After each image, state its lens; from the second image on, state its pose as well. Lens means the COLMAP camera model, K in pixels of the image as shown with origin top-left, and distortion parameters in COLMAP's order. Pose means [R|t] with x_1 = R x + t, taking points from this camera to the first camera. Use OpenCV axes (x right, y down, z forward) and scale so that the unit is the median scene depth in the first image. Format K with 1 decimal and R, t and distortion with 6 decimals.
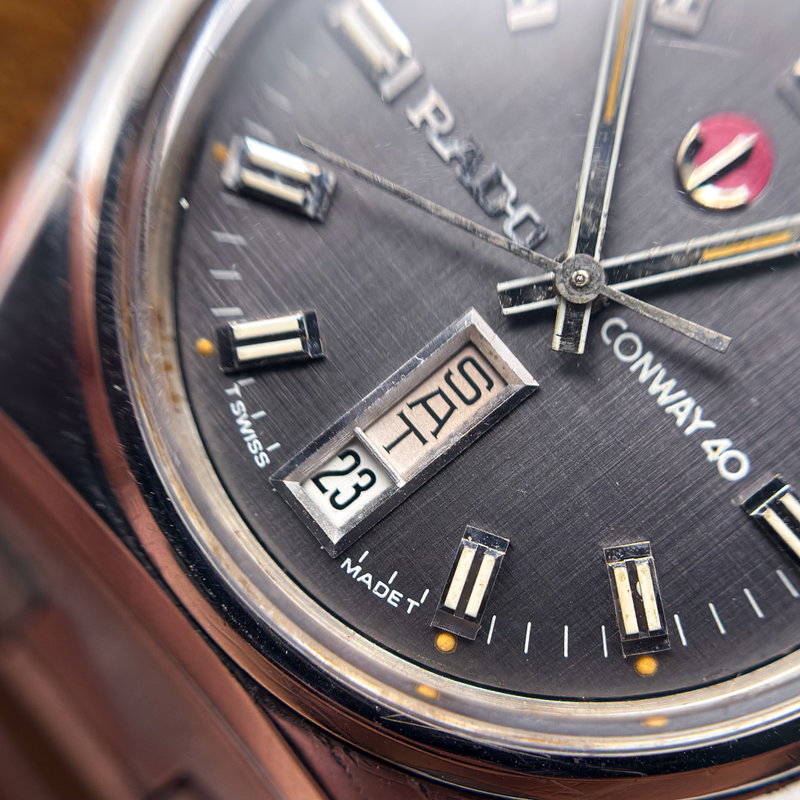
lens RADIAL K [[1392.7, 0, 400.0], [0, 1392.7, 400.0], [0, 0, 1]] dist [0.314265, -0.004266]
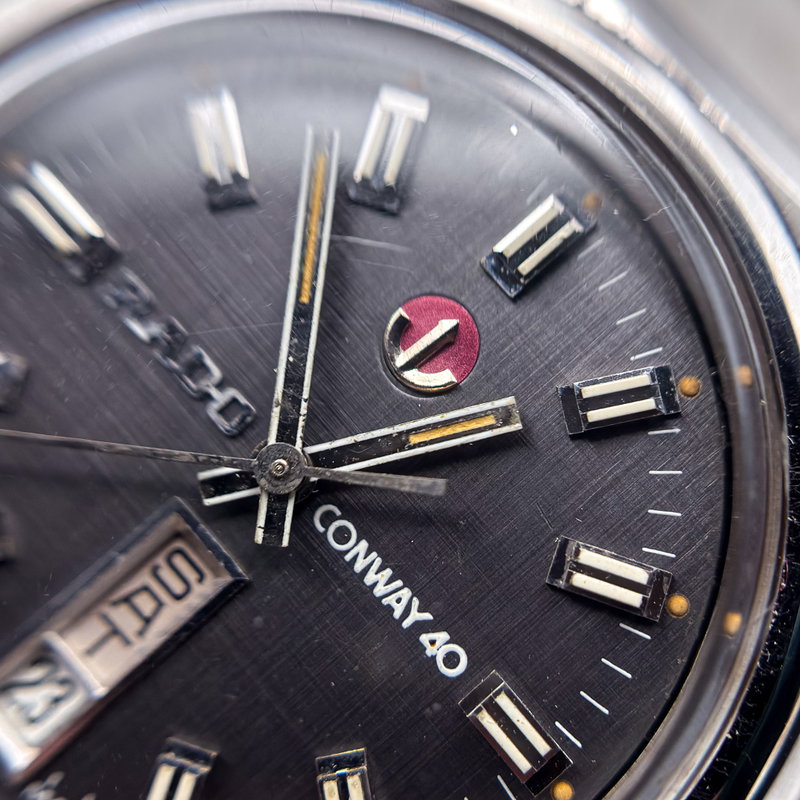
lens RADIAL K [[1392.7, 0, 400.0], [0, 1392.7, 400.0], [0, 0, 1]] dist [0.314265, -0.004266]
pose [[0.999543, -0.026024, 0.015395, 0.190368], [0.026781, 0.998329, -0.051203, -0.079567], [-0.014037, 0.051592, 0.998570, 0.056007]]
